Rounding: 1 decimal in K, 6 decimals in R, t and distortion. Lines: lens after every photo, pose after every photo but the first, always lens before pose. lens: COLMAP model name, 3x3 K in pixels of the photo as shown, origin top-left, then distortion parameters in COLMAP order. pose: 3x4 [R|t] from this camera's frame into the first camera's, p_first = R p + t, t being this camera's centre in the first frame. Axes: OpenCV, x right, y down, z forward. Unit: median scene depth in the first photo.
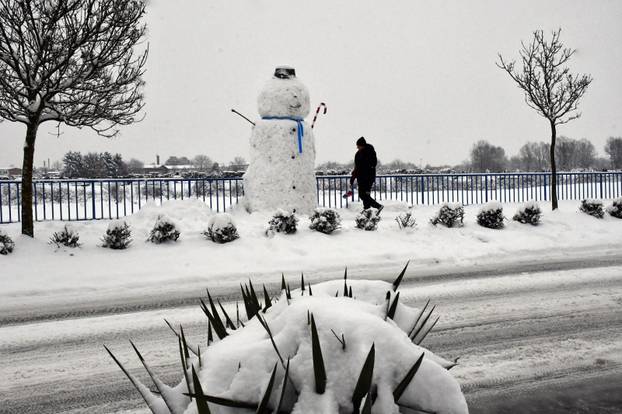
lens RADIAL K [[661.3, 0, 311.0], [0, 661.3, 207.0], [0, 0, 1]] dist [-0.031972, 0.271496]
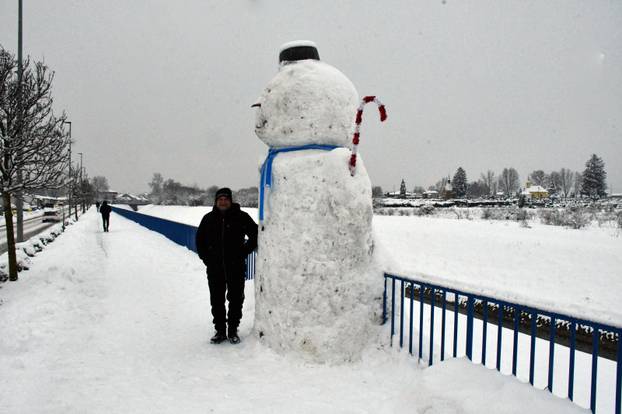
lens RADIAL K [[497.3, 0, 311.0], [0, 497.3, 207.0], [0, 0, 1]] dist [-0.145692, 0.113397]
pose [[-0.022540, 0.021919, -0.999506, 0.342173], [-0.056919, 0.998110, 0.023172, -0.101463], [0.998124, 0.057413, -0.021250, 1.041993]]
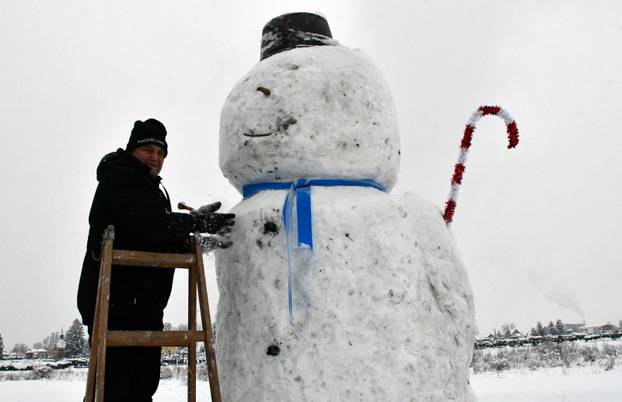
lens RADIAL K [[570.2, 0, 311.0], [0, 570.2, 201.0], [0, 0, 1]] dist [-0.131910, 0.068923]
pose [[0.634866, -0.224398, -0.739317, 0.130483], [0.004775, 0.958015, -0.286677, -0.068608], [0.772607, 0.178471, 0.609283, 0.885938]]
